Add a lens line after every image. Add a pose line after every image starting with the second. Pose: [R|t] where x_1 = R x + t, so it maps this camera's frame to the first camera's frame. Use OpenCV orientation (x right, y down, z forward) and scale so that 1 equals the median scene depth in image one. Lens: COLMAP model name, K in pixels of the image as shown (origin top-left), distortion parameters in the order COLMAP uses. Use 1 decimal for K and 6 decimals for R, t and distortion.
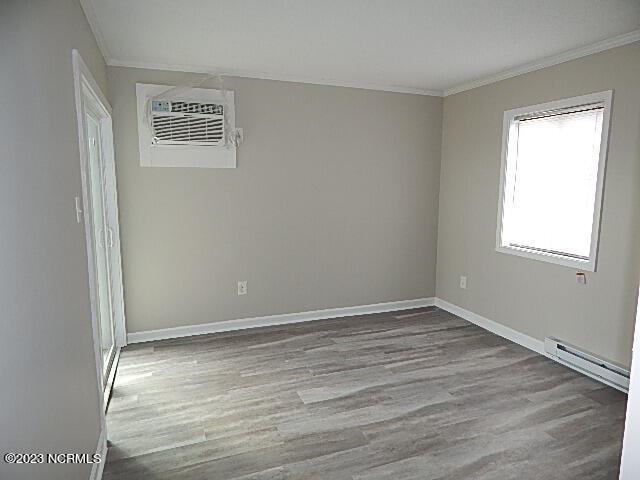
lens RADIAL K [[431.7, 0, 313.4], [0, 431.7, 237.4], [0, 0, 1]] dist [0.018675, -0.000216]
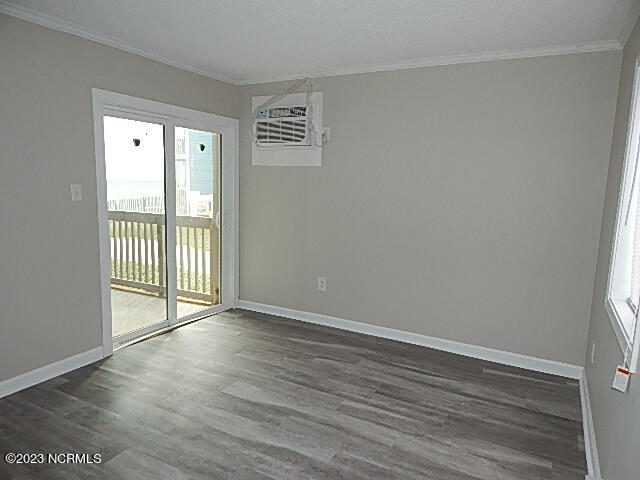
lens RADIAL K [[431.7, 0, 313.4], [0, 431.7, 237.4], [0, 0, 1]] dist [0.018675, -0.000216]
pose [[0.652701, 0.120947, -0.747899, 0.635383], [-0.128594, 0.990537, 0.047960, -0.043226], [0.746622, 0.064872, 0.662078, 0.337332]]
